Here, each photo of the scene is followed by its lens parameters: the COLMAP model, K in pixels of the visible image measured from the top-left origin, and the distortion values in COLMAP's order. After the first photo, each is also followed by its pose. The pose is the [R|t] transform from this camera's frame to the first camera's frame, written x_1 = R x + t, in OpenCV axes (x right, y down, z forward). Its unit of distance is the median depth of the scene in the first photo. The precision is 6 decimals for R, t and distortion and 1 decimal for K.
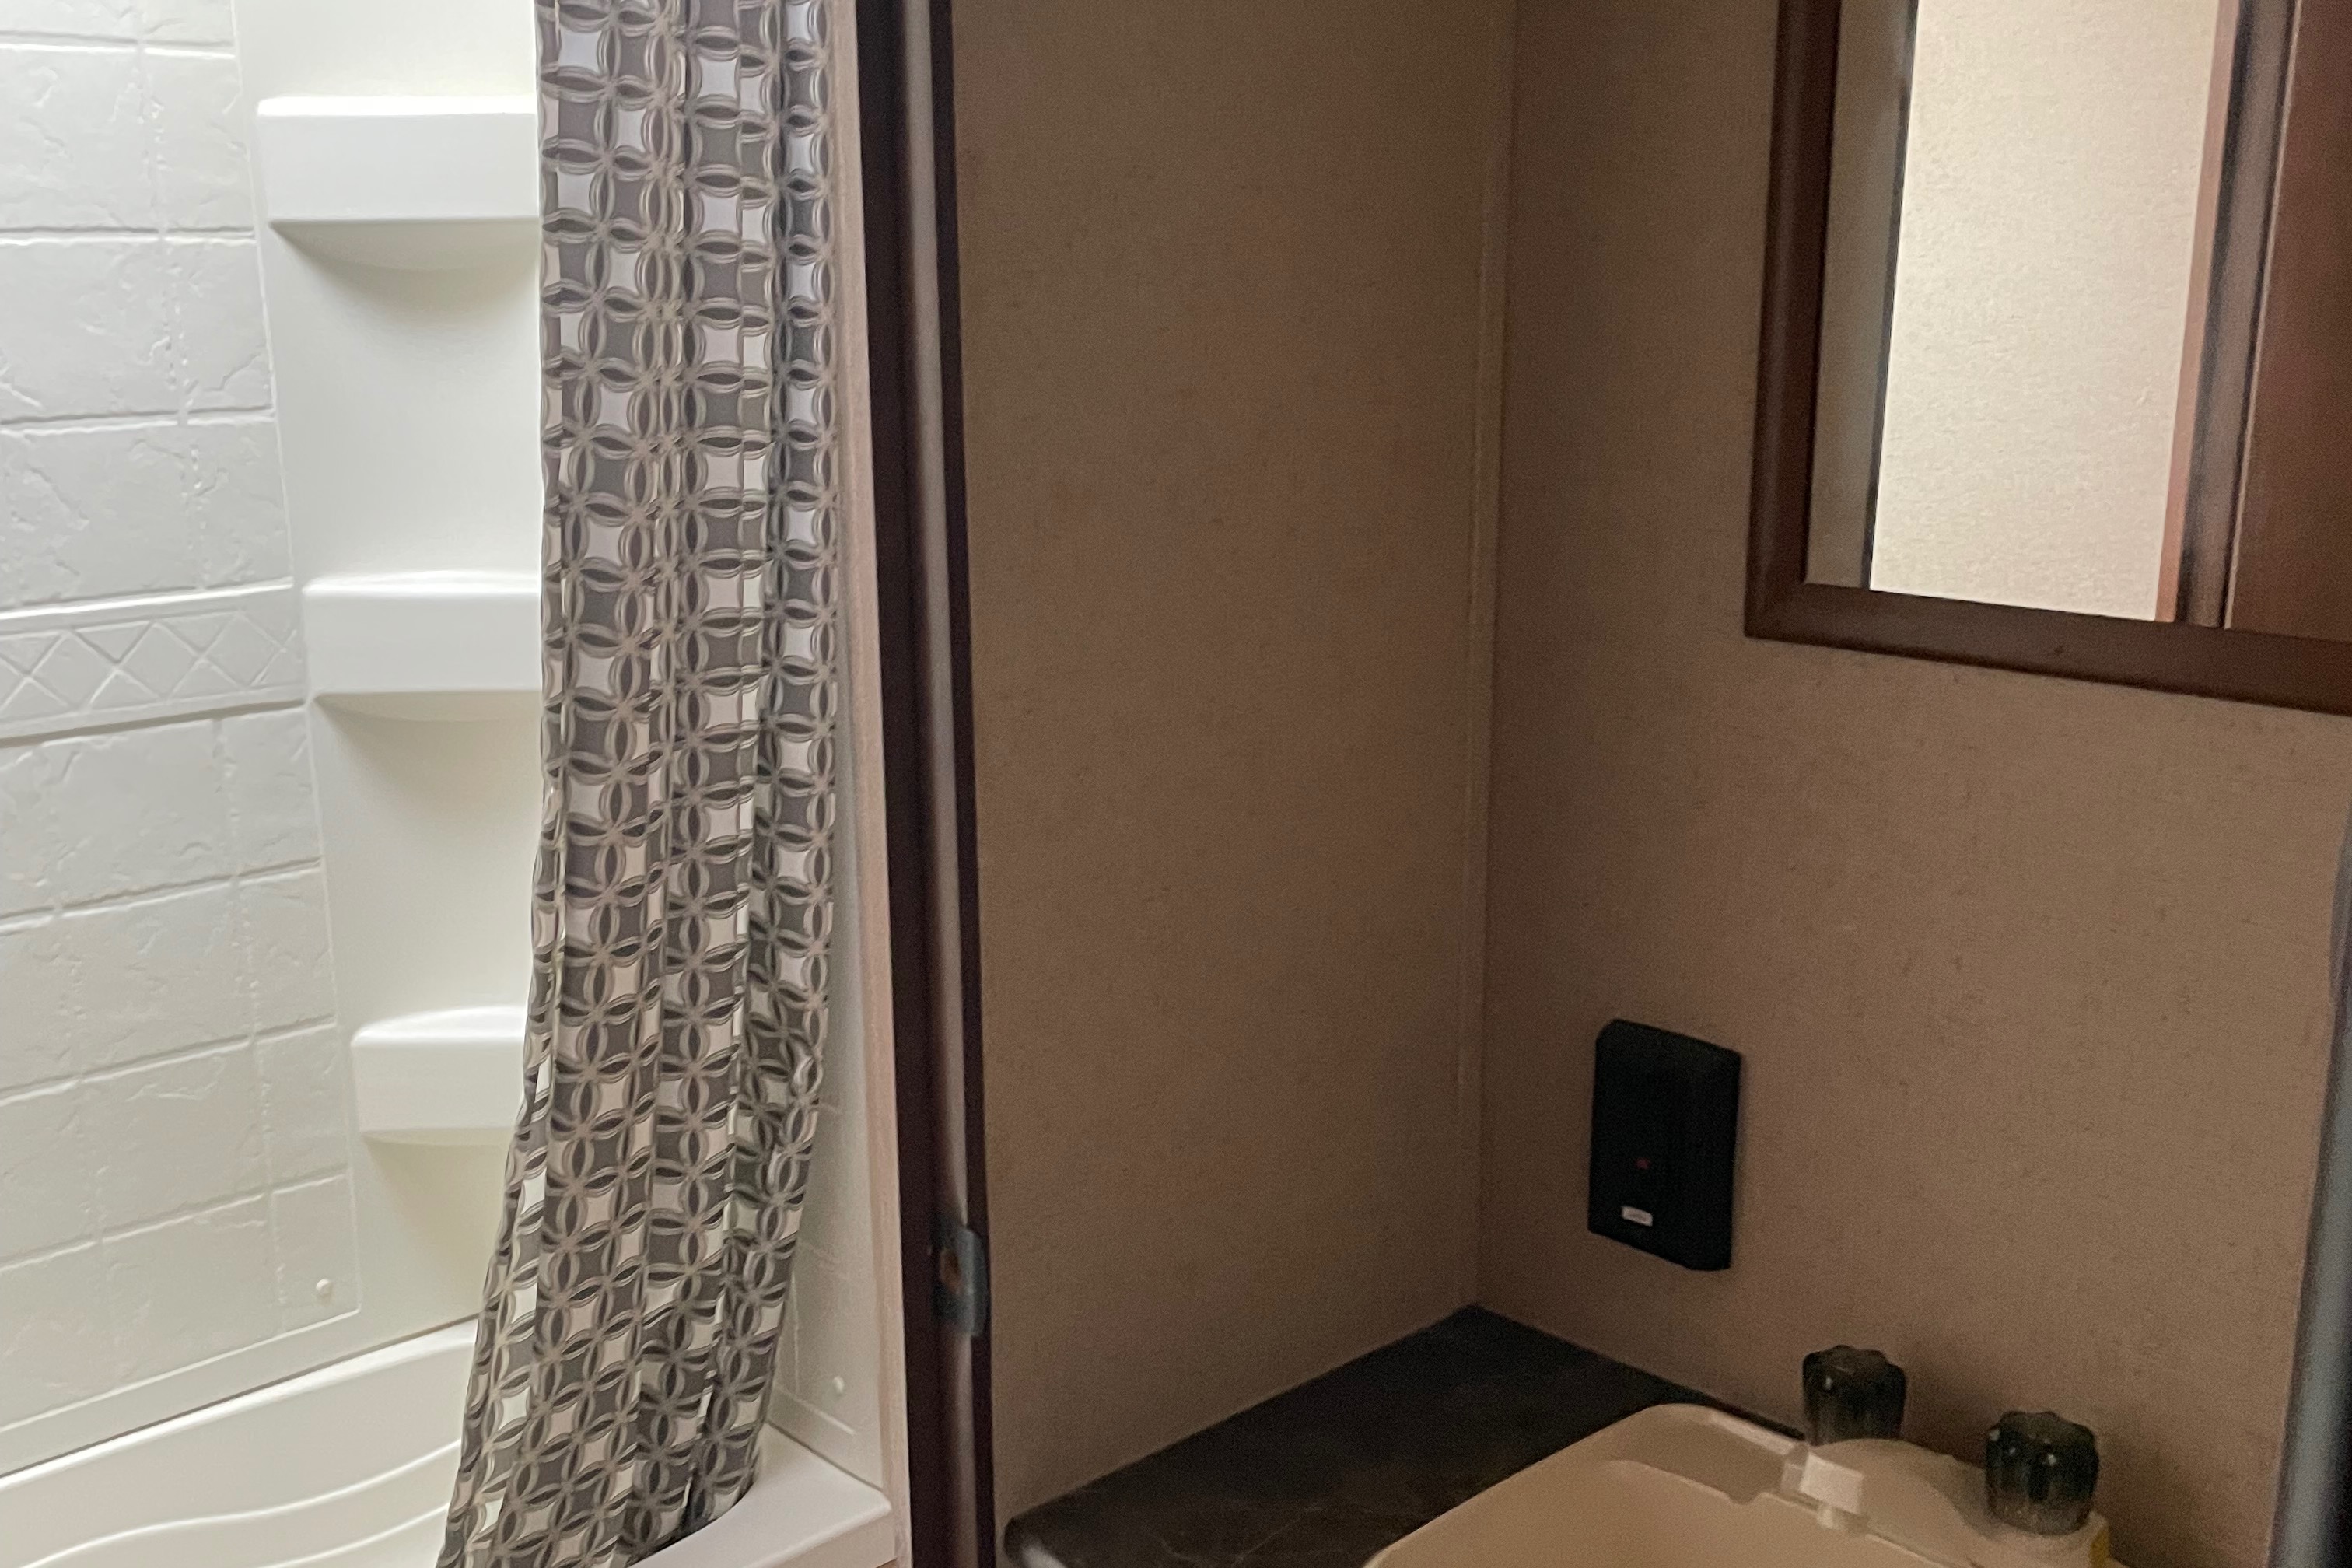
lens RADIAL K [[2289.4, 0, 1148.6], [0, 2289.4, 793.7], [0, 0, 1]] dist [0.106946, -0.168328]
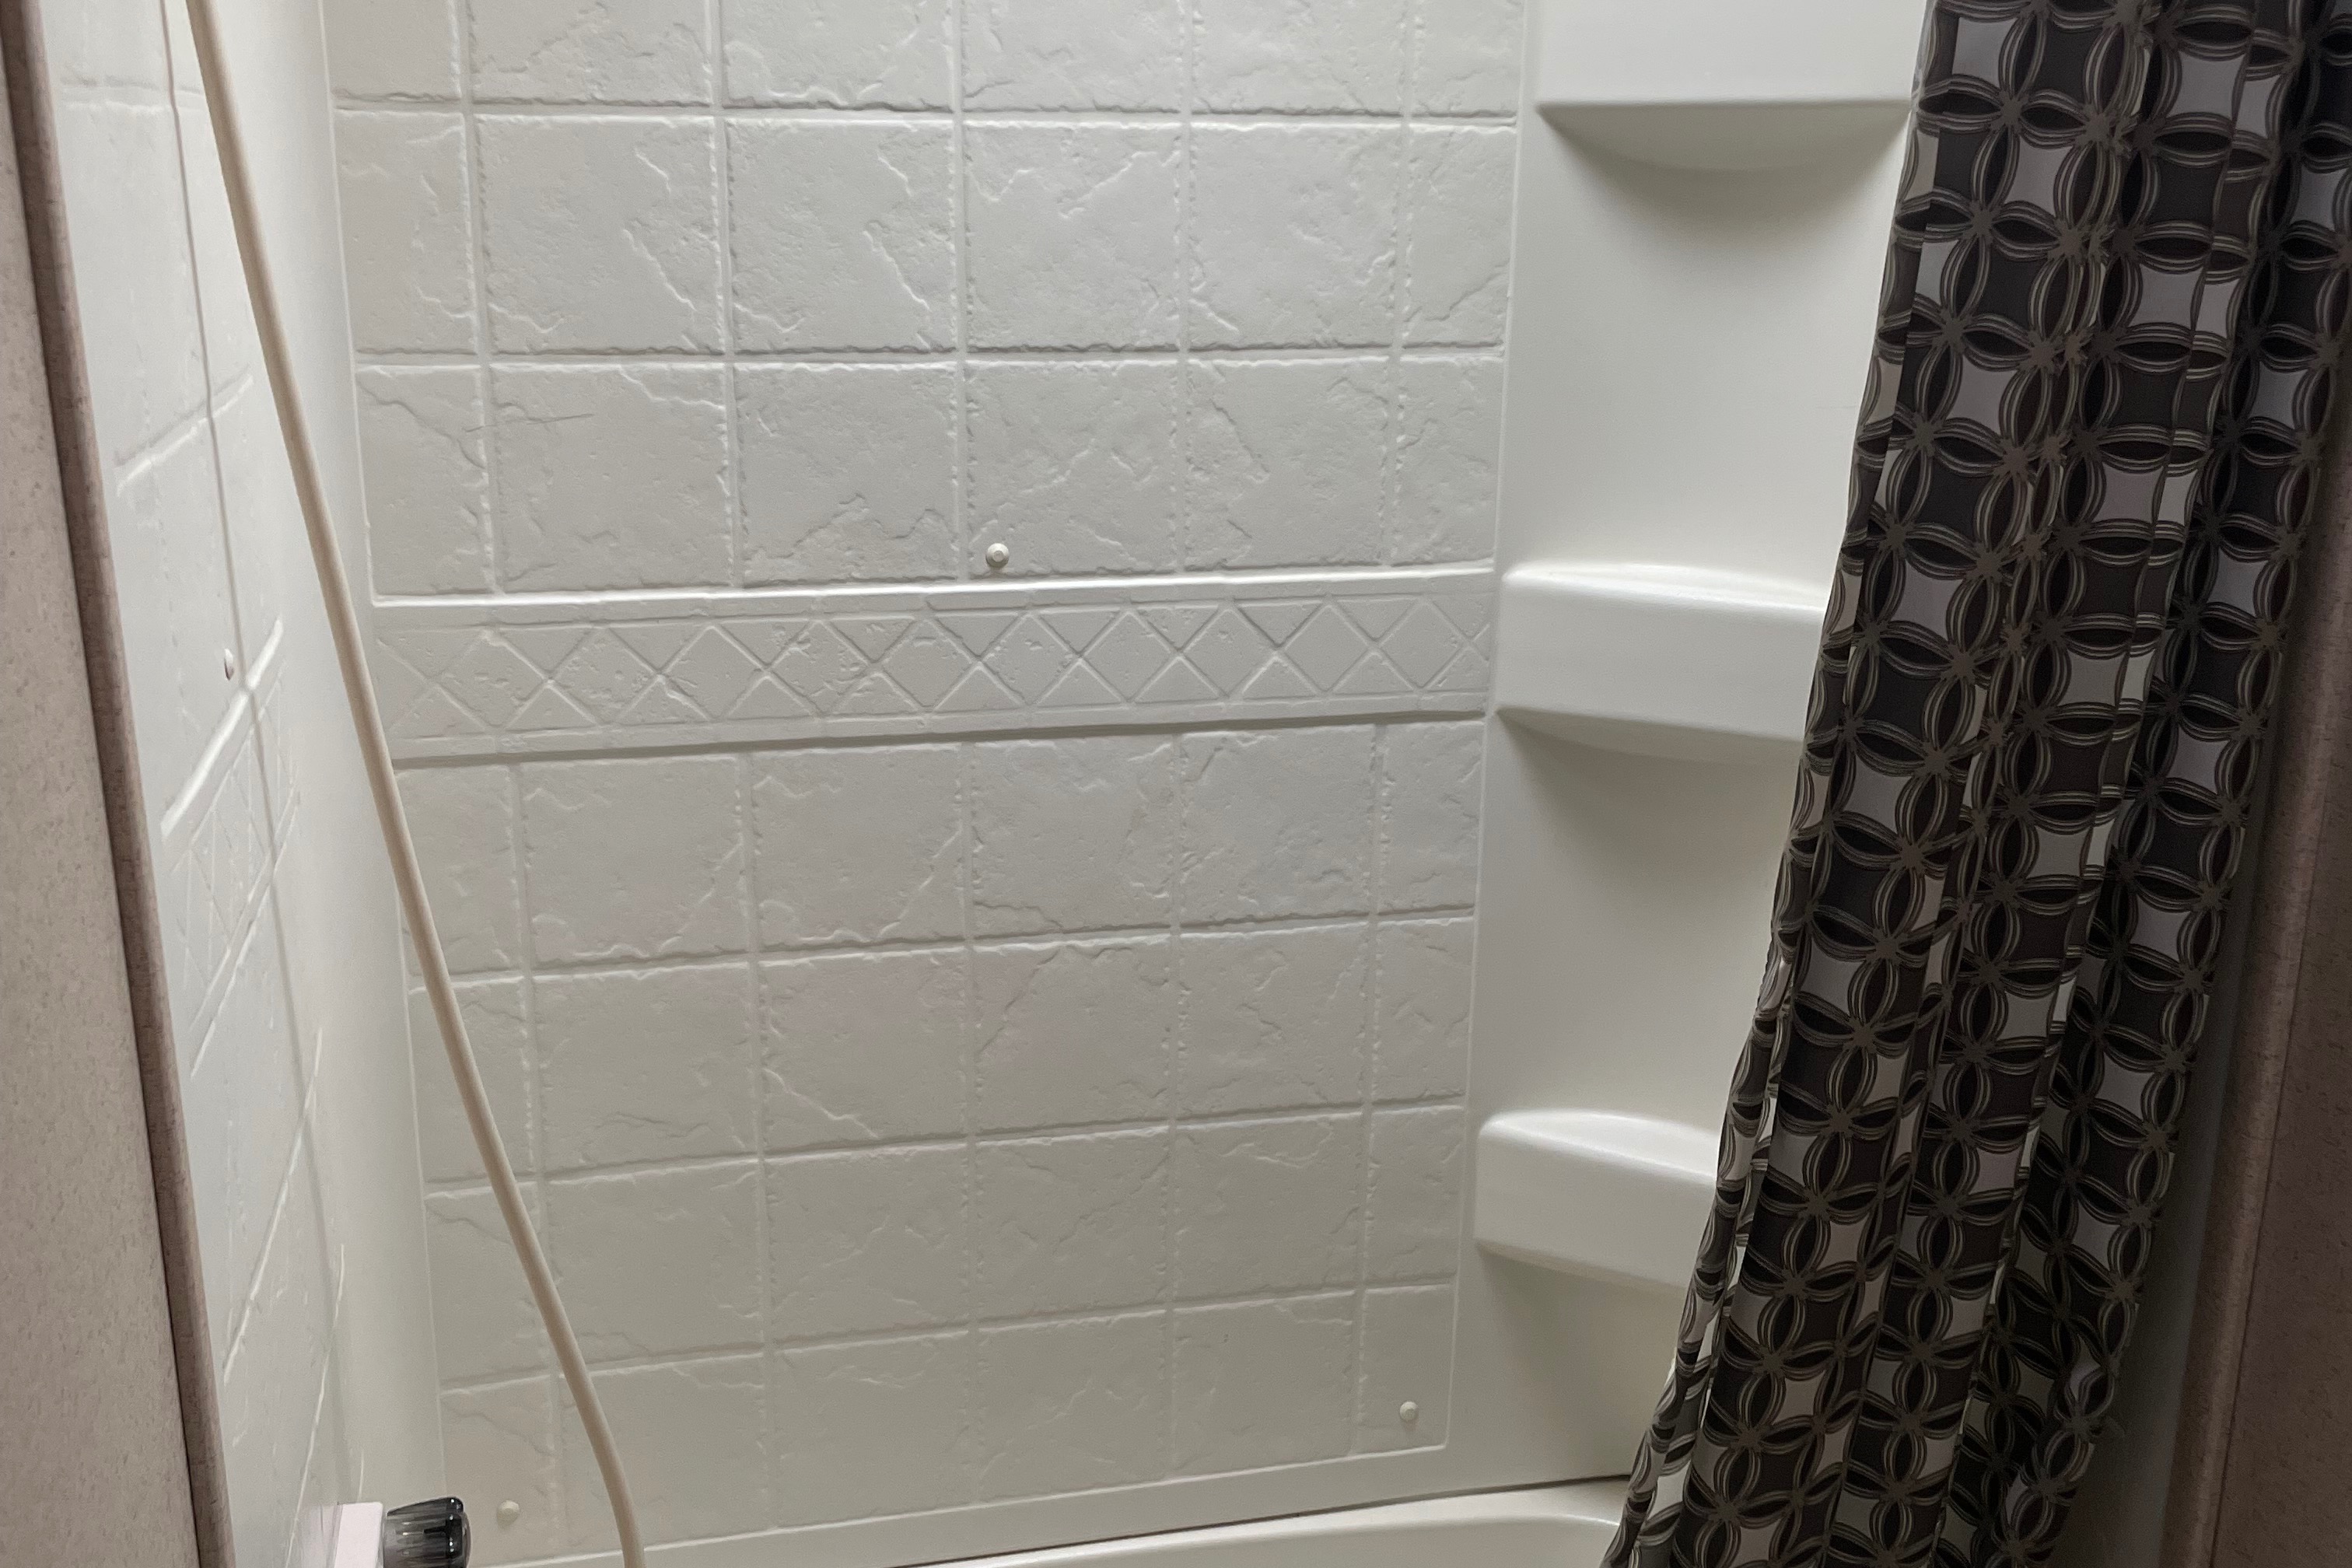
lens RADIAL K [[2289.4, 0, 1148.6], [0, 2289.4, 793.7], [0, 0, 1]] dist [0.106946, -0.168328]
pose [[0.863054, 0.157304, -0.479994, -0.092710], [-0.137780, 0.987550, 0.075905, -0.066216], [0.485958, 0.000623, 0.873982, 0.291056]]
